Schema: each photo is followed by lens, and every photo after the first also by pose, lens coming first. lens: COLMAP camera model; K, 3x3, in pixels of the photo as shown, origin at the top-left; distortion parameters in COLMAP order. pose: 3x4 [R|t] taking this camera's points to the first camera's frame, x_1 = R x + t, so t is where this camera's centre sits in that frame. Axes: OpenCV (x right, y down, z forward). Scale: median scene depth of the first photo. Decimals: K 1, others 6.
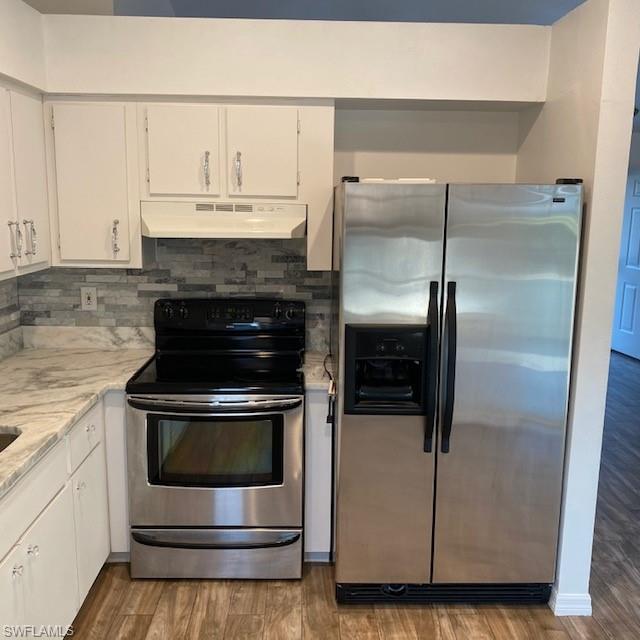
lens RADIAL K [[657.9, 0, 320.5], [0, 657.9, 316.9], [0, 0, 1]] dist [0.021205, 0.000000]
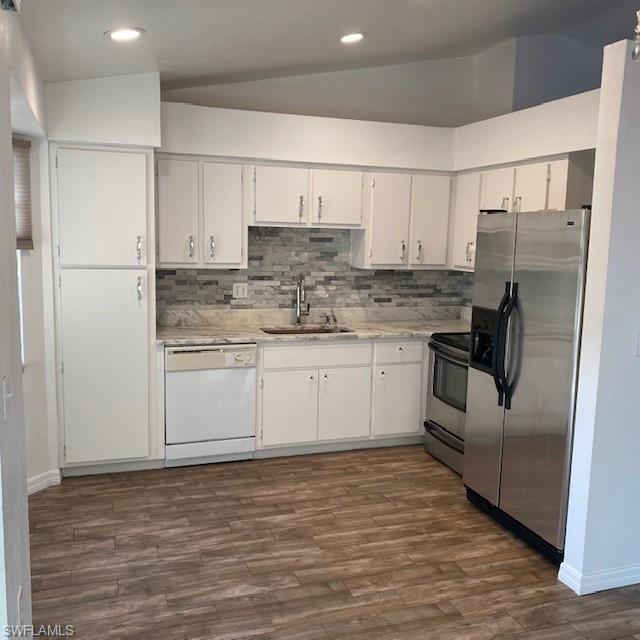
lens RADIAL K [[657.9, 0, 321.2], [0, 657.9, 321.5], [0, 0, 1]] dist [0.021205, 0.000000]
pose [[0.292003, 0.119336, -0.948943, 1.276614], [-0.186659, 0.980217, 0.065831, 0.009773], [0.938026, 0.157906, 0.308501, 0.182673]]
